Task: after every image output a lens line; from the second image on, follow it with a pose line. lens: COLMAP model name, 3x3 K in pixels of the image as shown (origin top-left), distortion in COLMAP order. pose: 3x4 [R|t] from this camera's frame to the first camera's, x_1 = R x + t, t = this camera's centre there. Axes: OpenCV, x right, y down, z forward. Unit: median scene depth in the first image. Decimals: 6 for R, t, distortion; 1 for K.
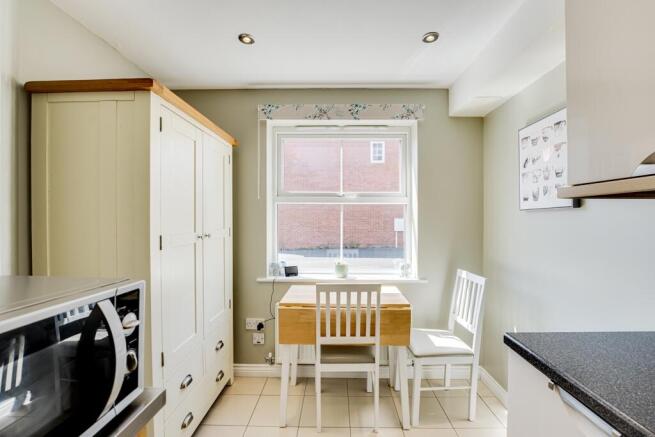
lens RADIAL K [[267.5, 0, 327.5], [0, 267.5, 218.5], [0, 0, 1]] dist [-0.017559, 0.000058]
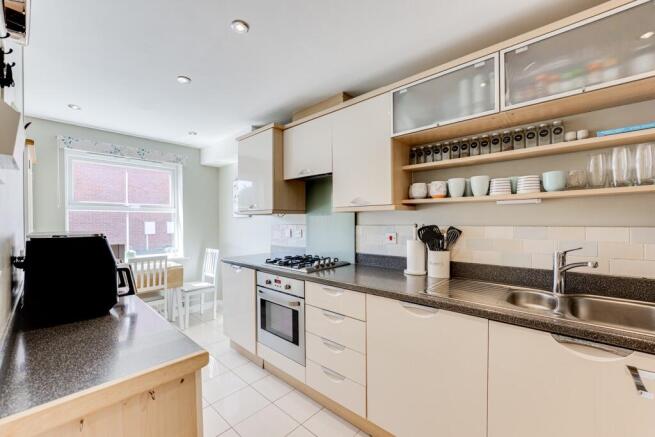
lens RADIAL K [[271.4, 0, 309.2], [0, 271.4, 221.5], [0, 0, 1]] dist [-0.000338, -0.000022]
pose [[0.684779, -0.004532, 0.728737, -0.407123], [0.006647, 0.999978, -0.000028, 0.003290], [-0.728721, 0.004864, 0.684794, -0.842079]]
